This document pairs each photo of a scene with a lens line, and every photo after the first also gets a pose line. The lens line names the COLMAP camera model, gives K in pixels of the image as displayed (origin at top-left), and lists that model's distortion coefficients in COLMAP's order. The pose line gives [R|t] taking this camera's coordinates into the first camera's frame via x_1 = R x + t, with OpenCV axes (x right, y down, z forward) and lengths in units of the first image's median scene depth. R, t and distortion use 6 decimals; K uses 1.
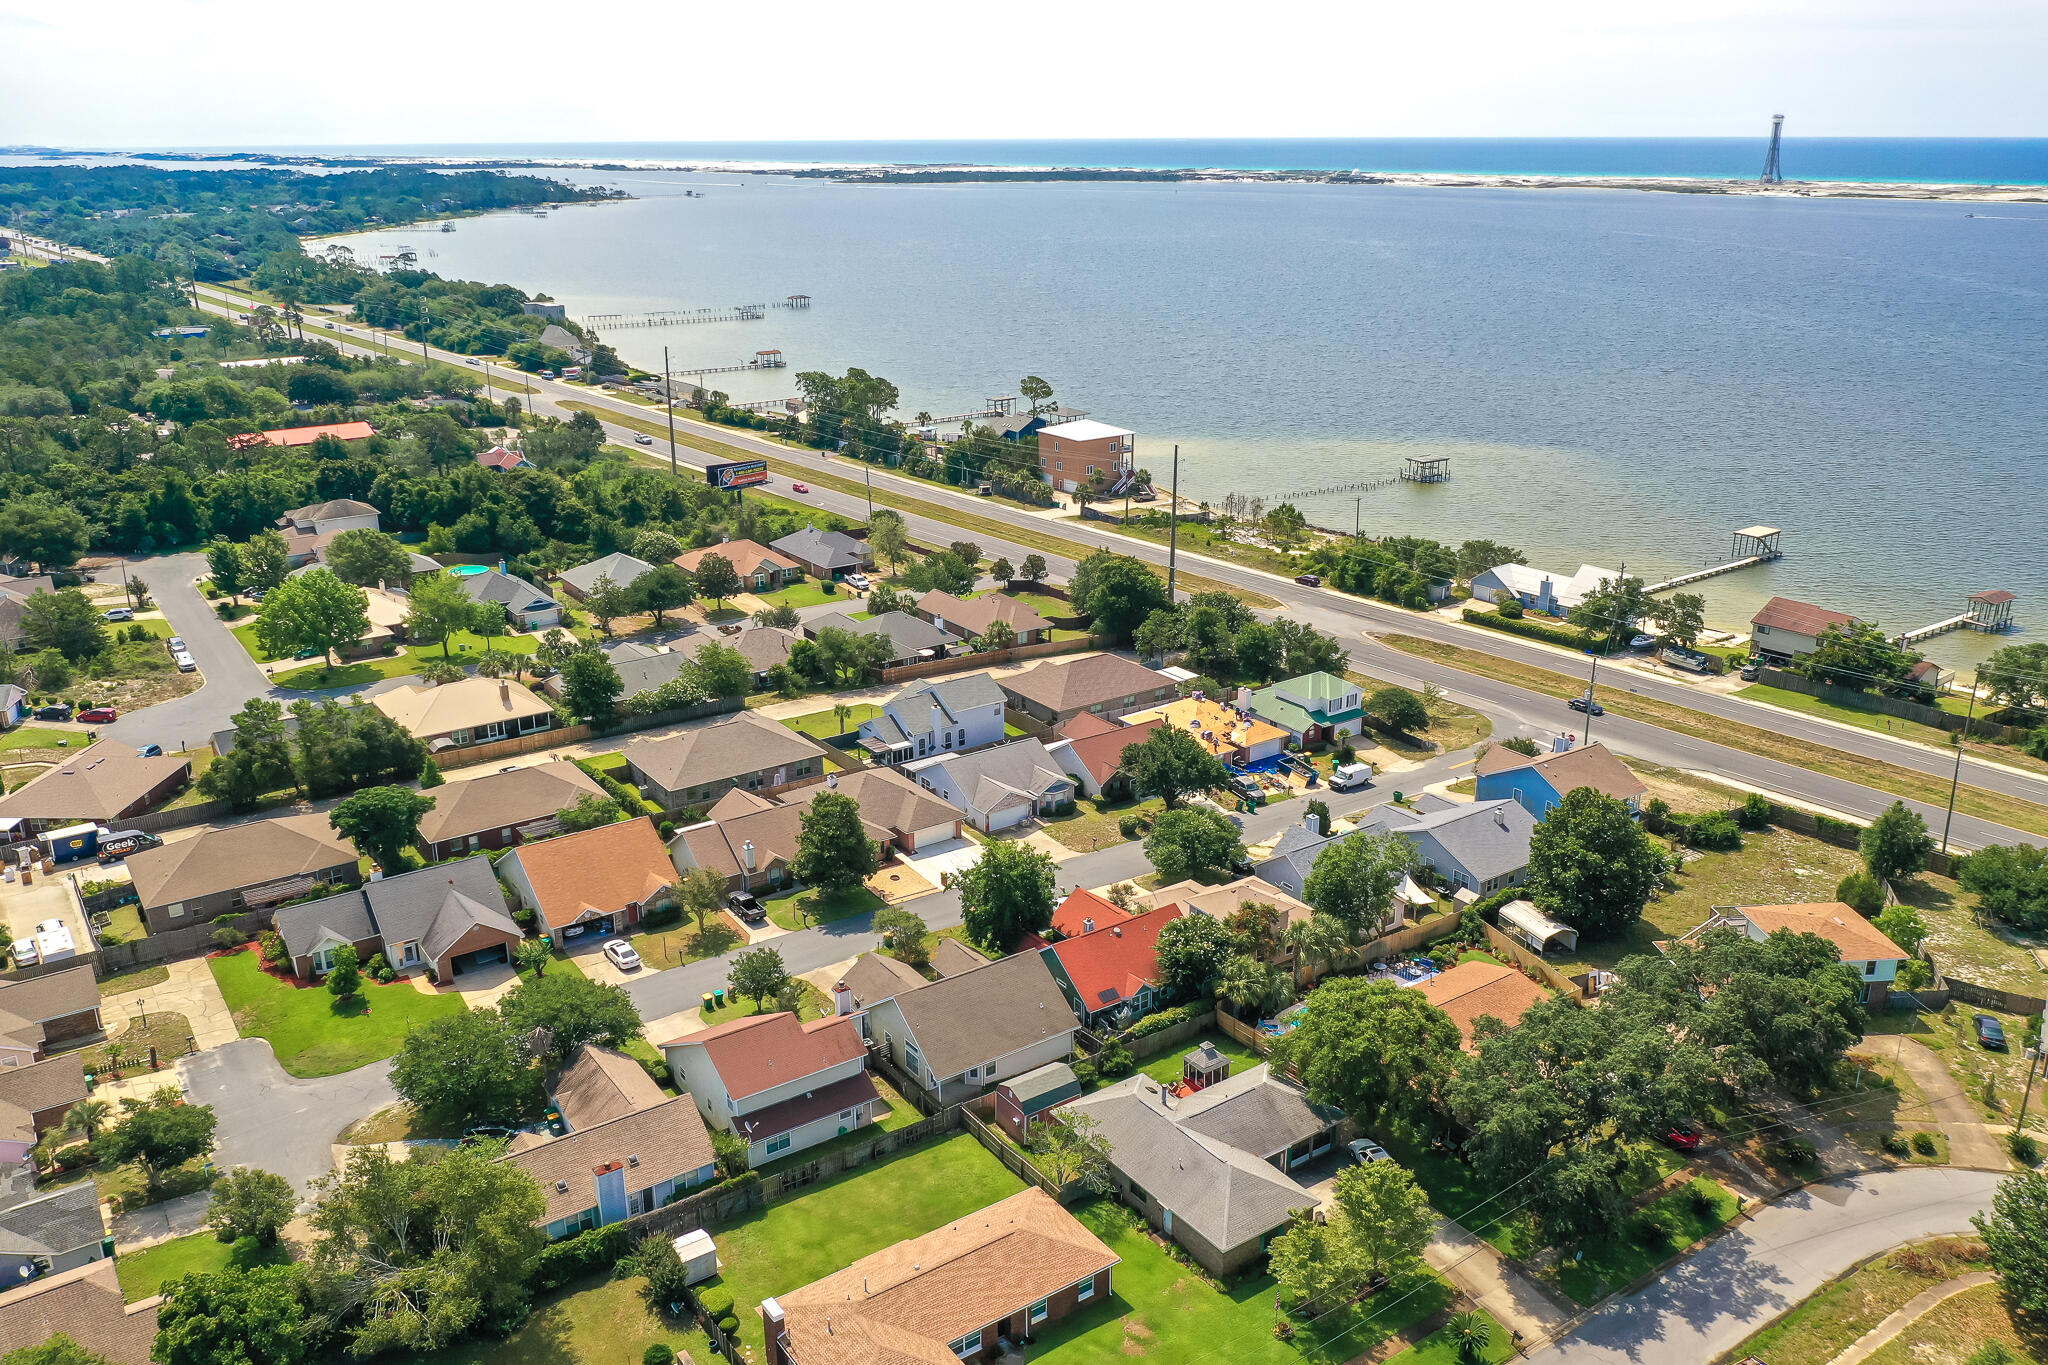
lens RADIAL K [[1621.8, 0, 1024.0], [0, 1621.8, 682.5], [0, 0, 1]] dist [-0.013422, 0.001151]
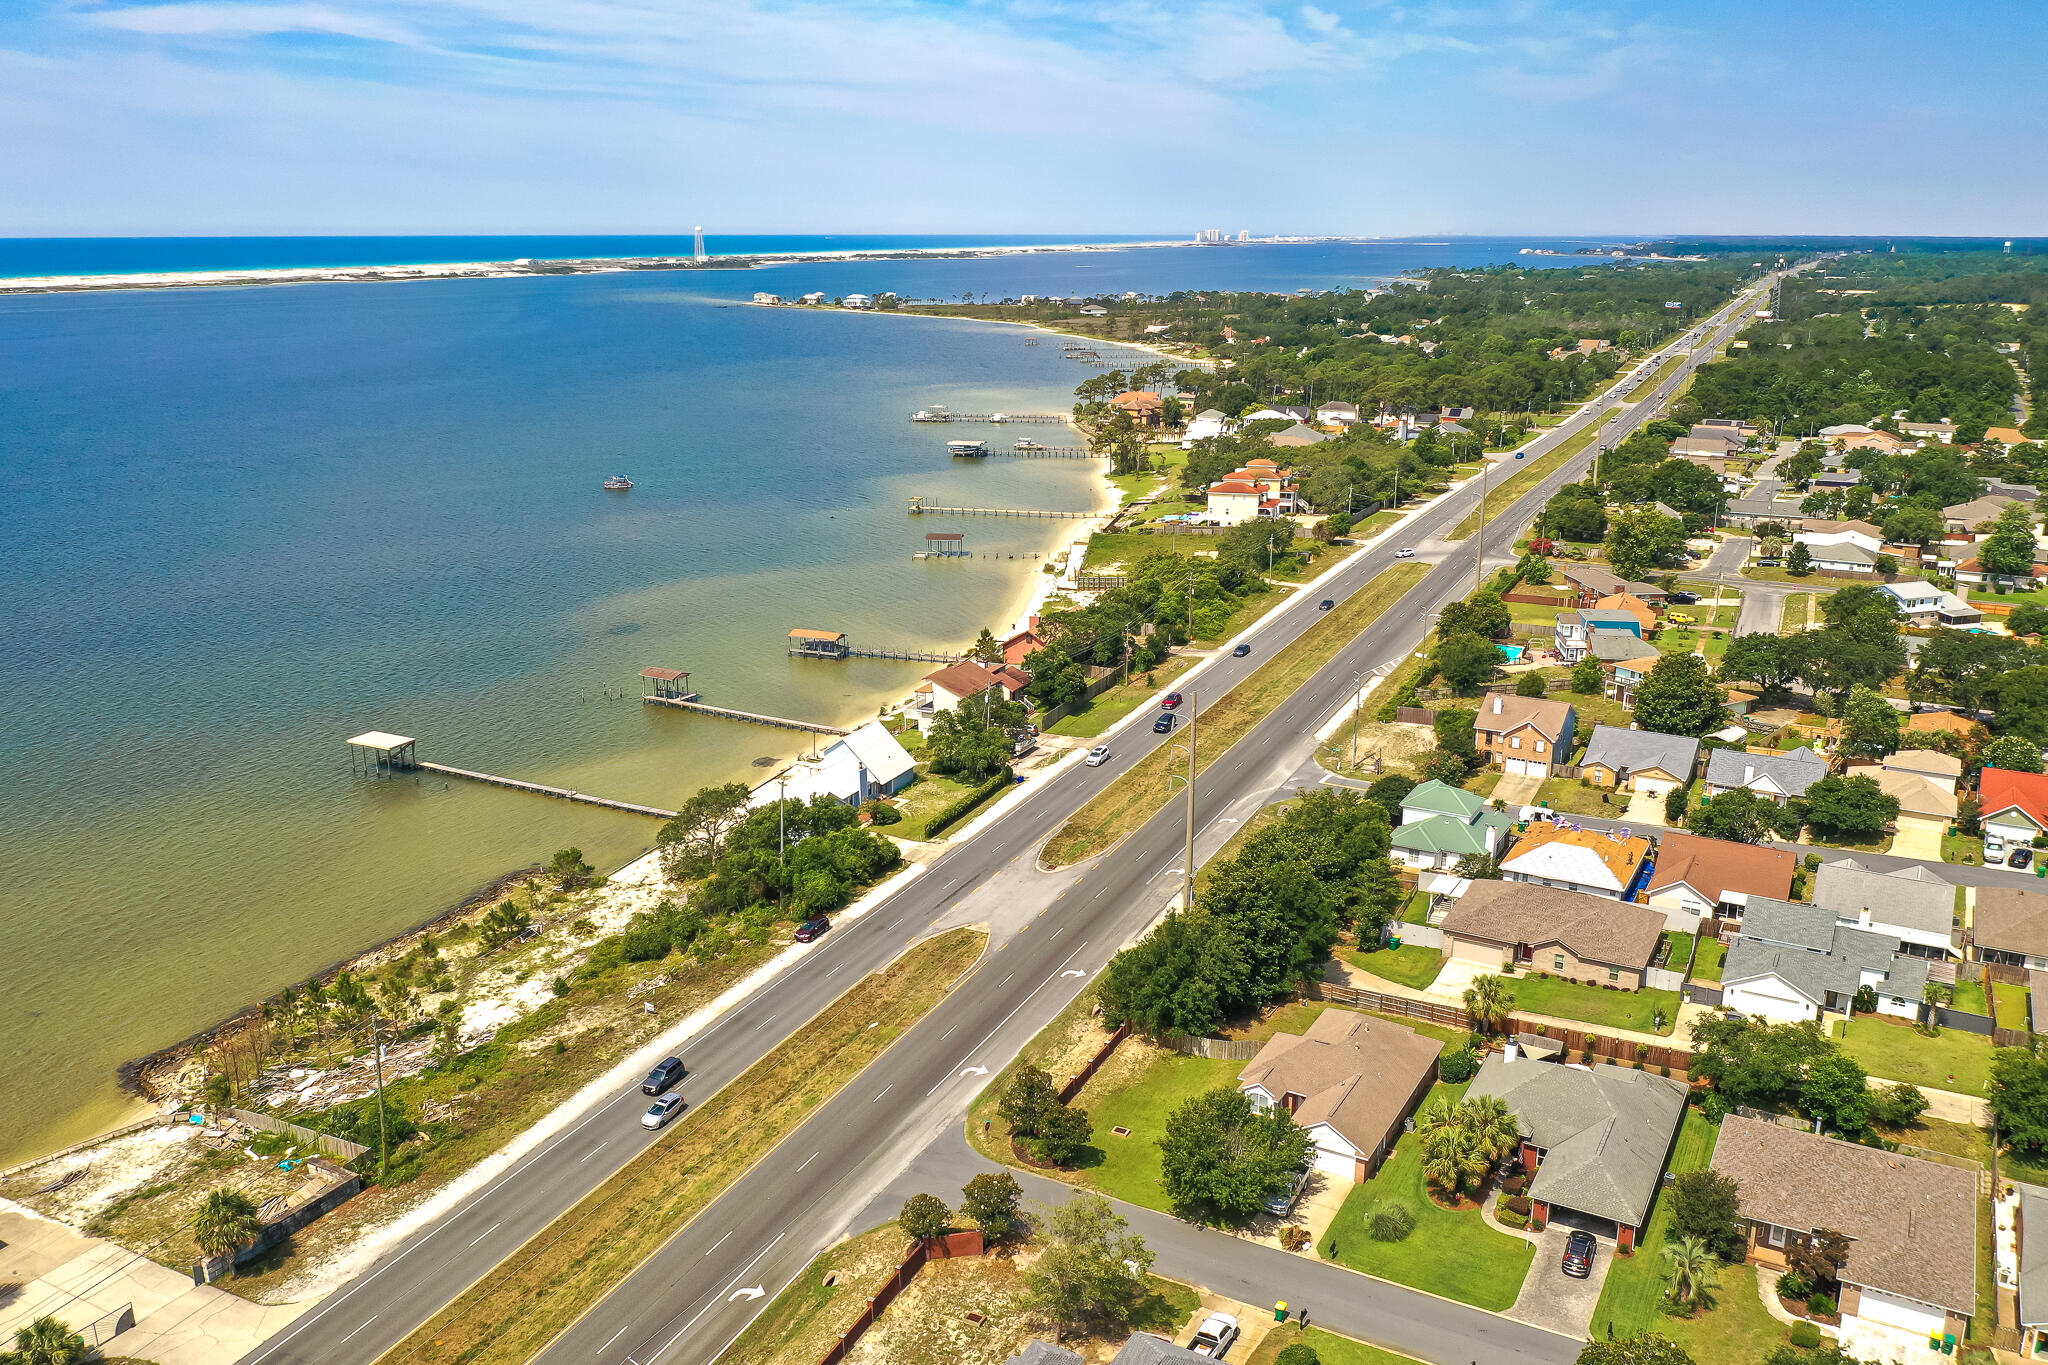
lens RADIAL K [[1637.7, 0, 1025.9], [0, 1637.7, 698.2], [0, 0, 1]] dist [-0.014043, 0.003594]
pose [[-0.433945, -0.245247, 0.866917, -0.369518], [0.292557, 0.871734, 0.393052, -0.348793], [-0.852116, 0.424186, -0.306536, 1.037847]]
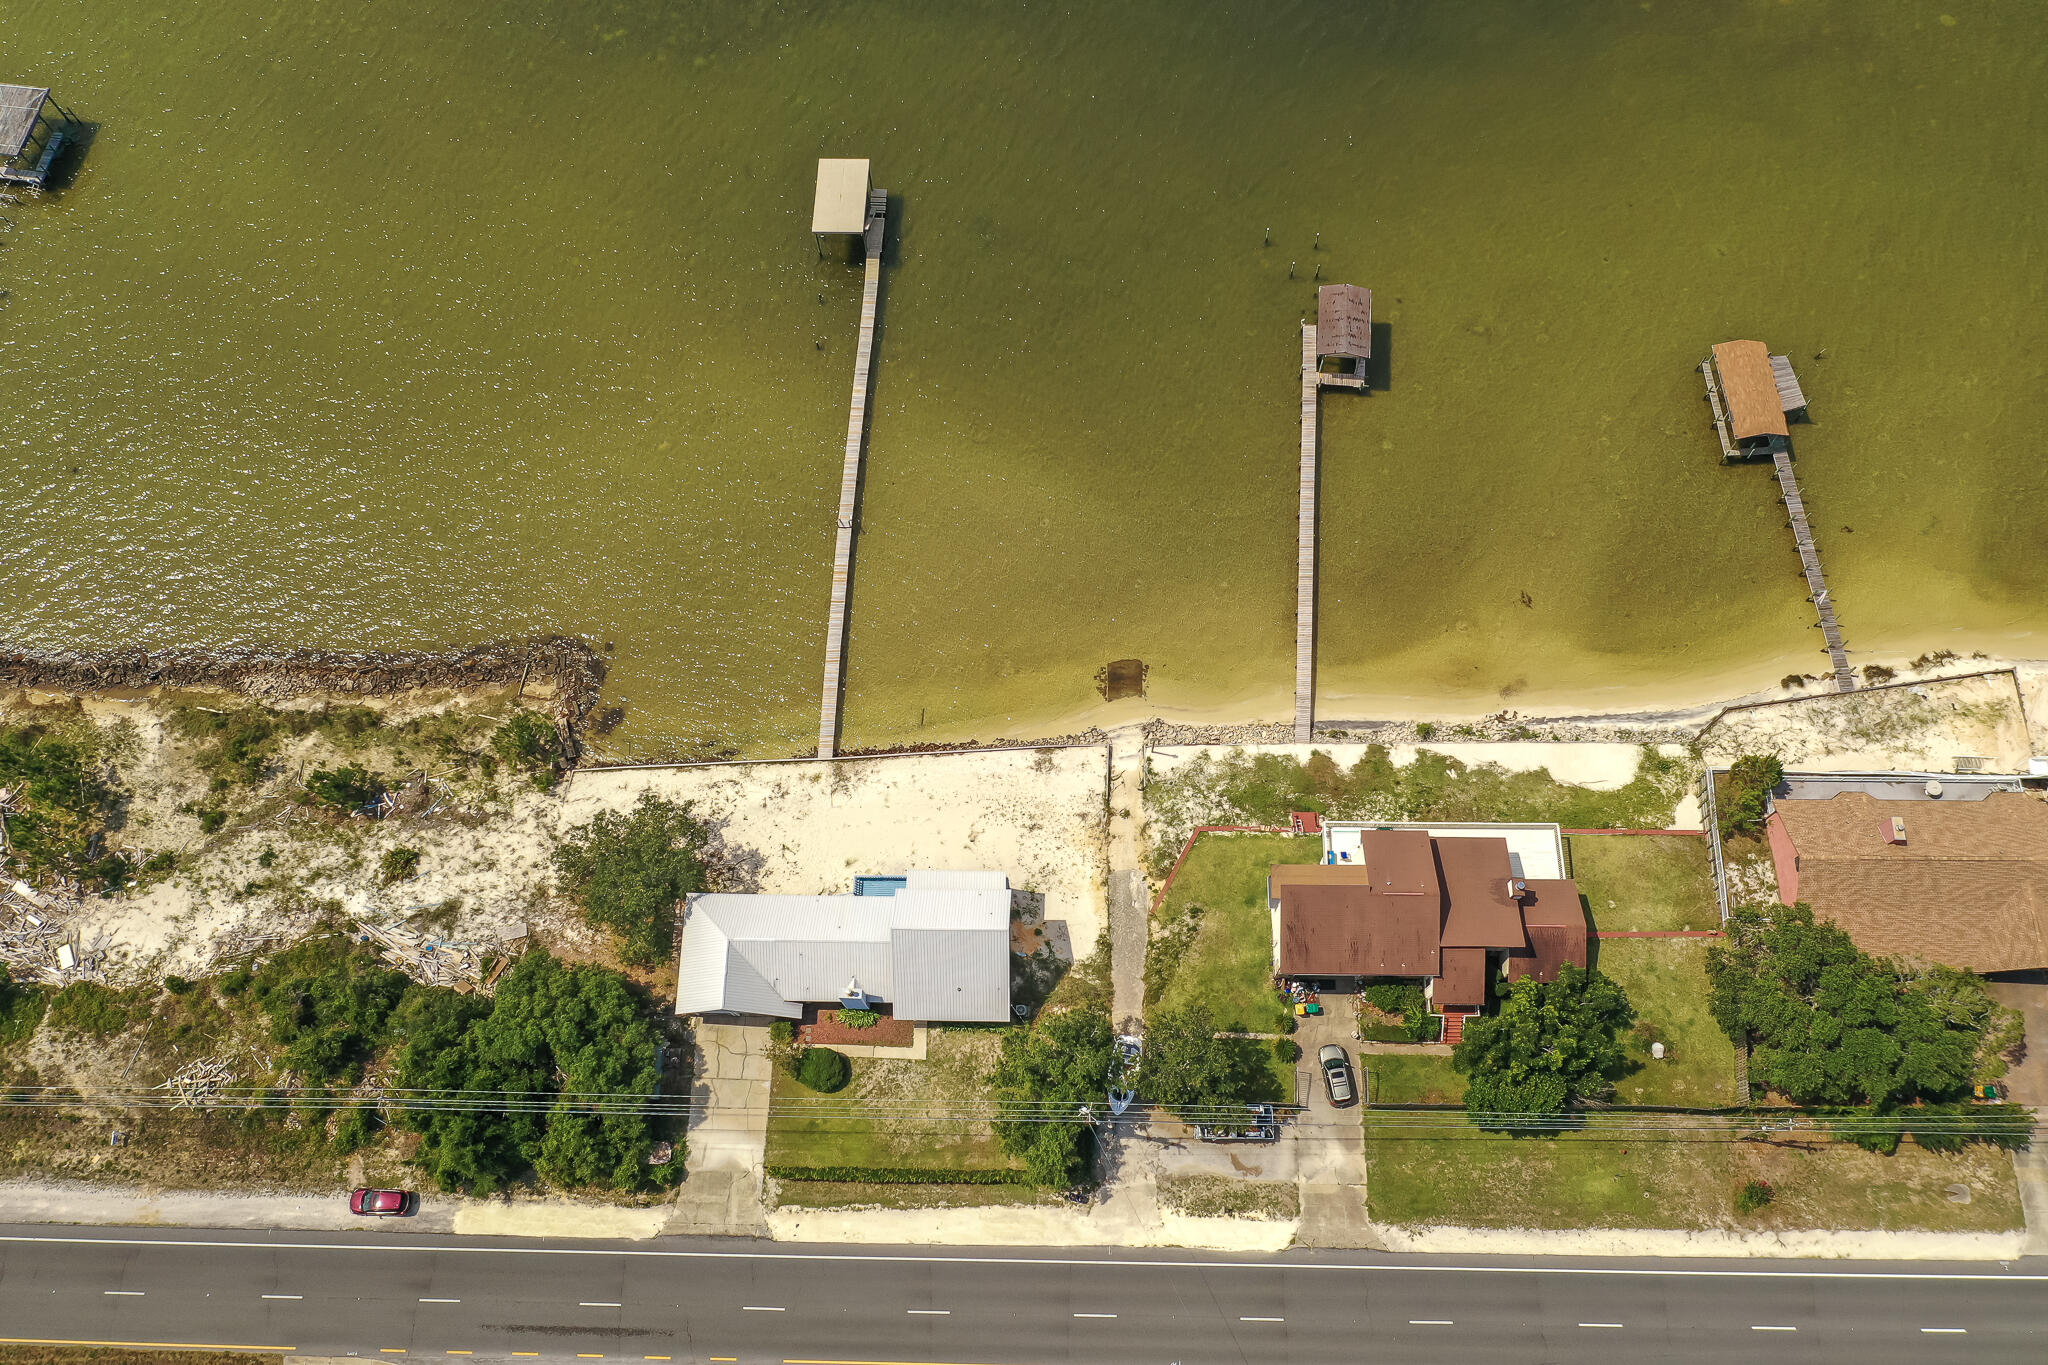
lens RADIAL K [[1600.5, 0, 1024.0], [0, 1600.5, 682.5], [0, 0, 1]] dist [-0.012673, -0.000761]
pose [[0.638578, -0.722649, 0.264568, 0.264414], [0.272809, 0.534043, 0.800233, -0.427613], [-0.719578, -0.438835, 0.538174, 0.664321]]
